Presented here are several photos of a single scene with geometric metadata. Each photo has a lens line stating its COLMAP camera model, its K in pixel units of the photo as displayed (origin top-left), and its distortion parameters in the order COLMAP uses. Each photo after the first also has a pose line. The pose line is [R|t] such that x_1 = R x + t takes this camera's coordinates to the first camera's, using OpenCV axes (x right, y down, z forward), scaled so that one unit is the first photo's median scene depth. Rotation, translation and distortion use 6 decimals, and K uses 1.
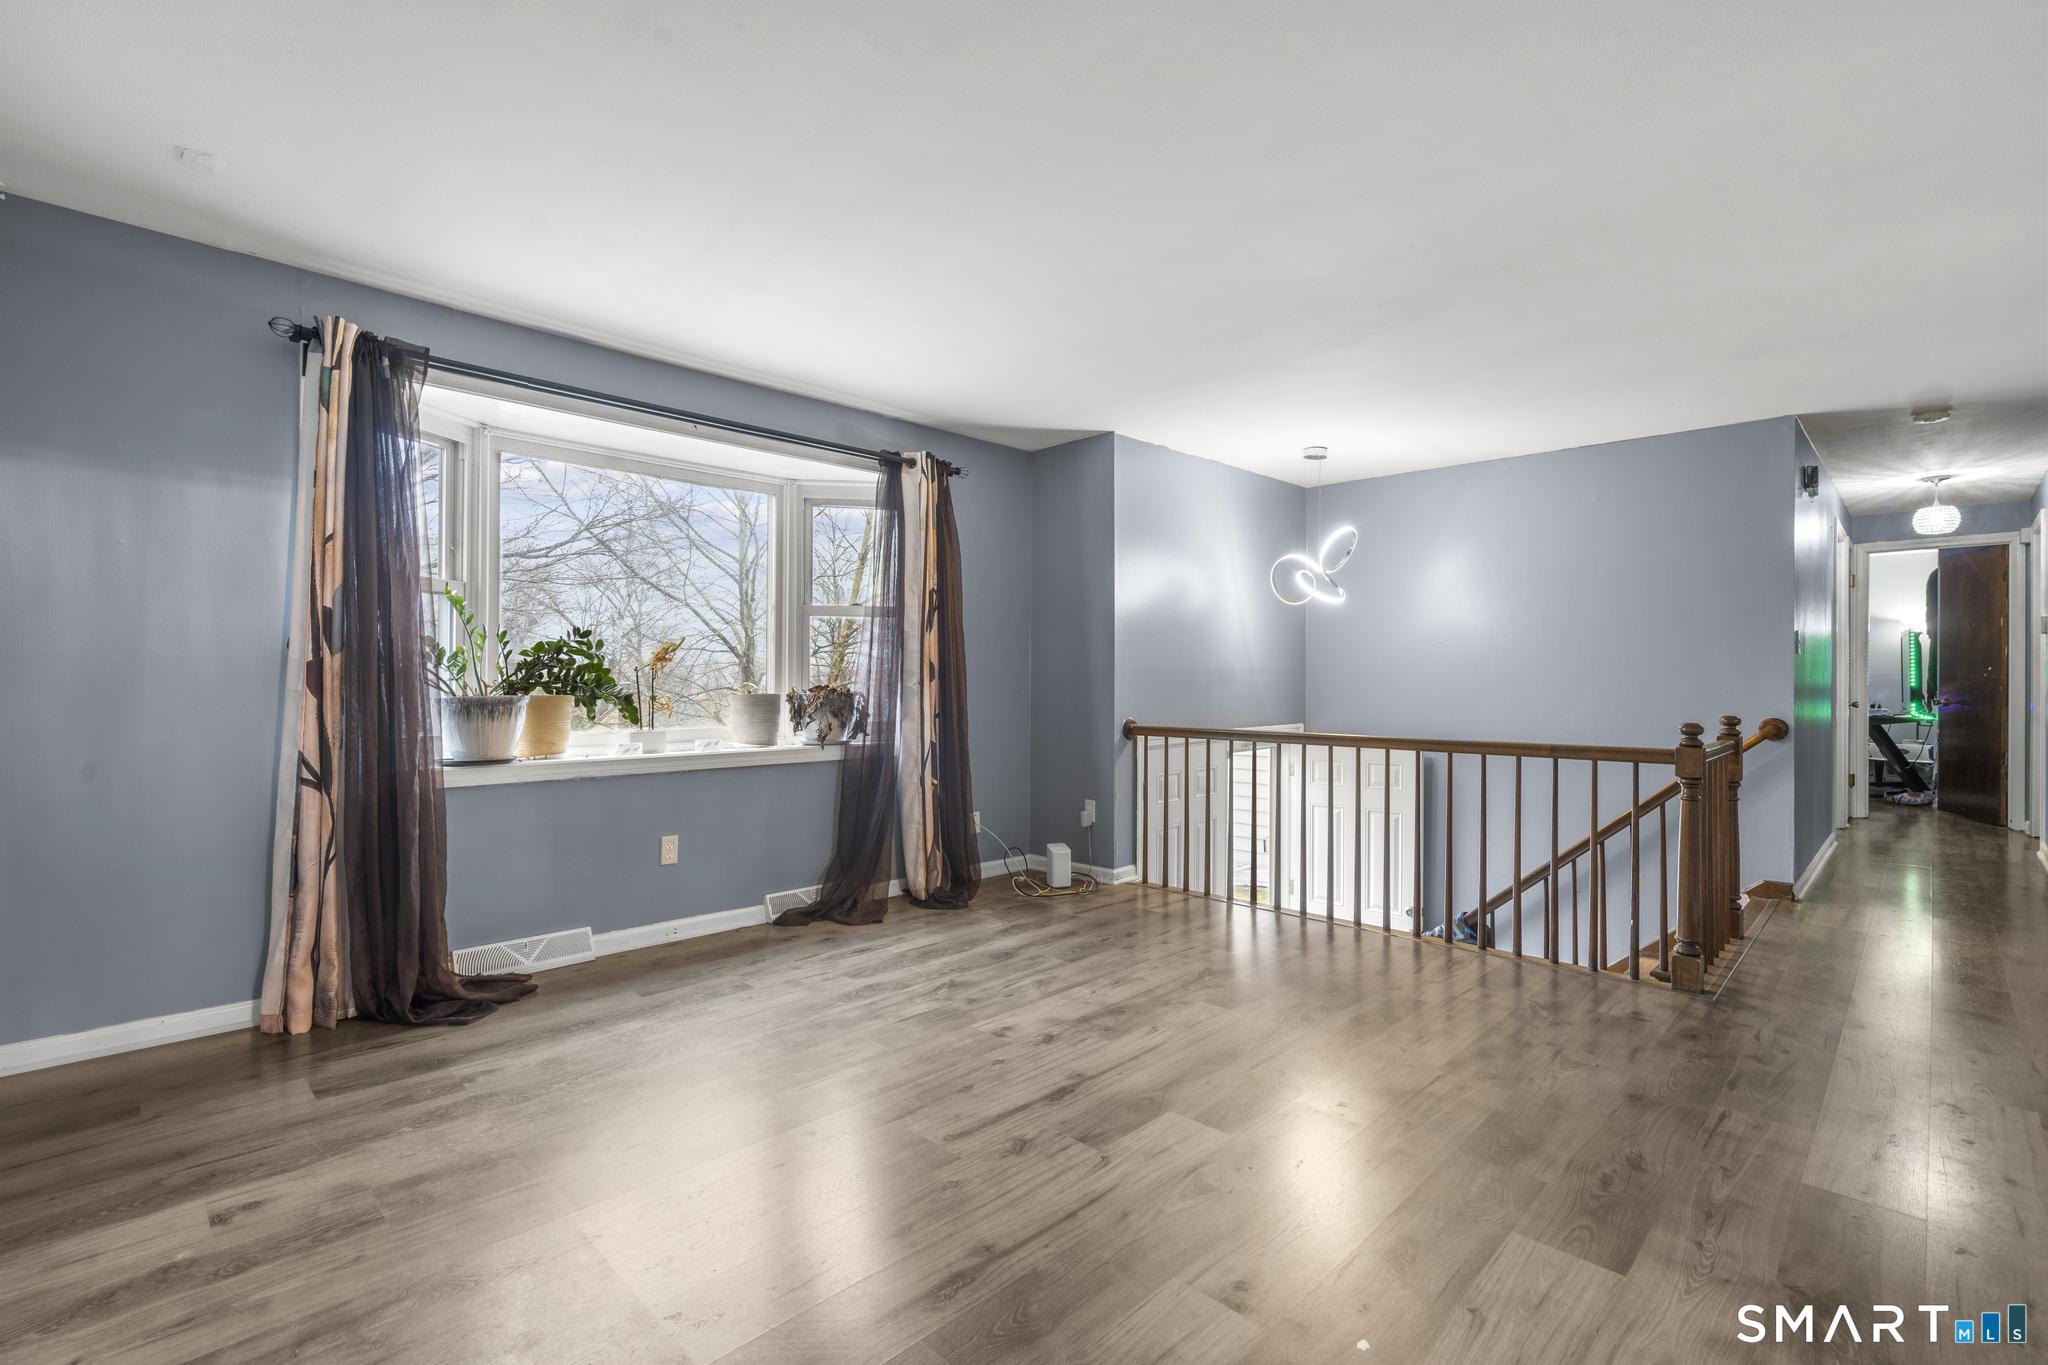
lens RADIAL K [[917.0, 0, 1027.2], [0, 917.0, 674.7], [0, 0, 1]] dist [-0.006446, -0.000477]
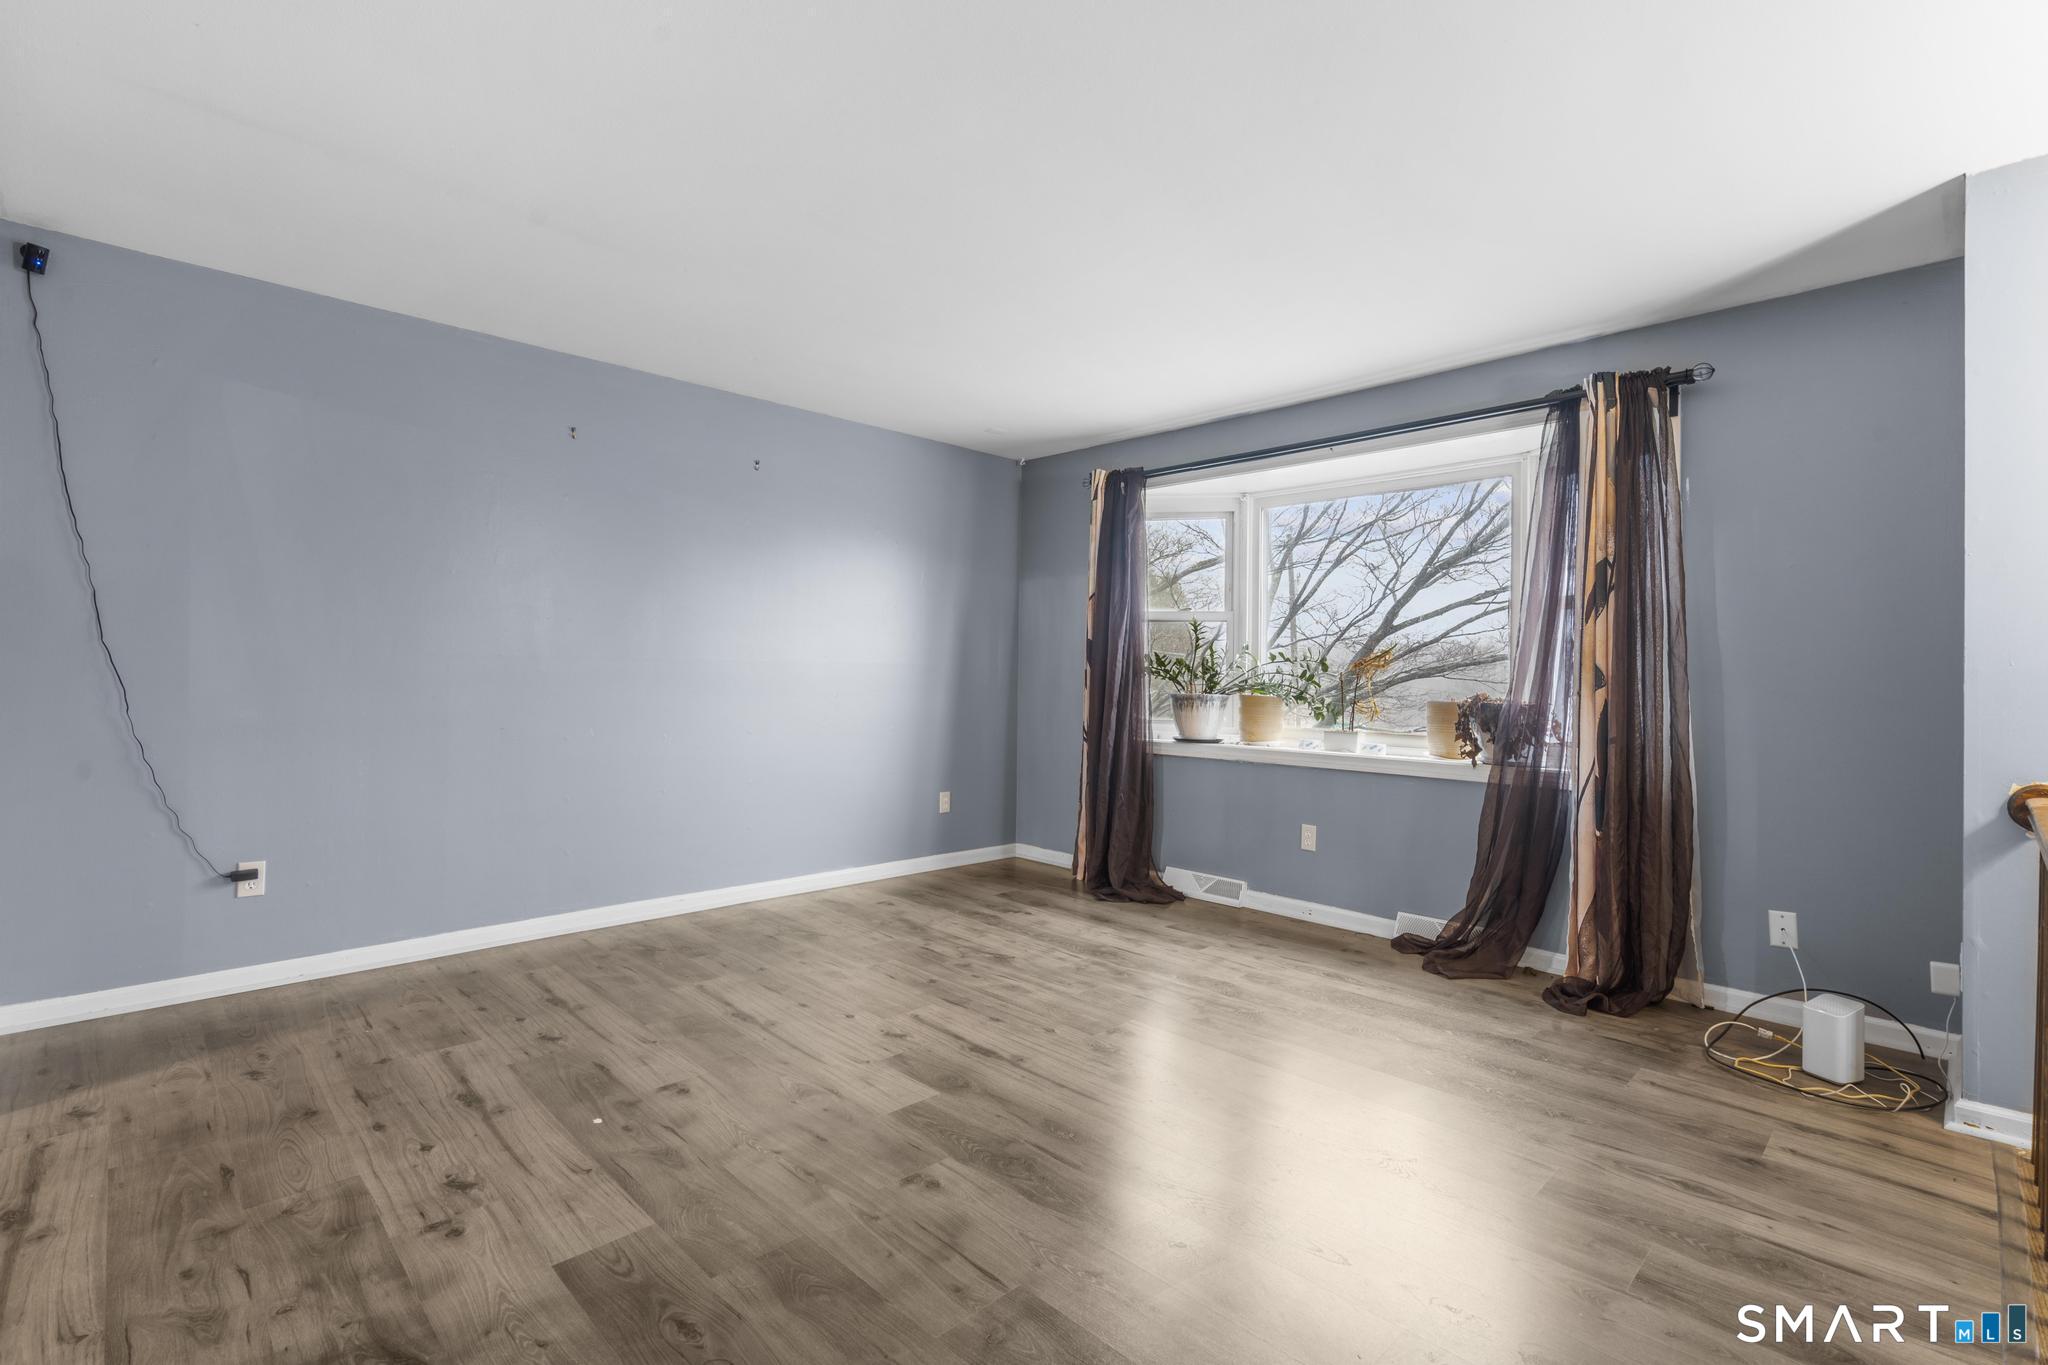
lens RADIAL K [[917.0, 0, 1027.2], [0, 917.0, 674.7], [0, 0, 1]] dist [-0.006446, -0.000477]
pose [[-0.006012, -0.005493, -0.999967, 0.854434], [-0.009859, 0.999937, -0.005434, 0.003148], [0.999933, 0.009826, -0.006066, 0.782047]]
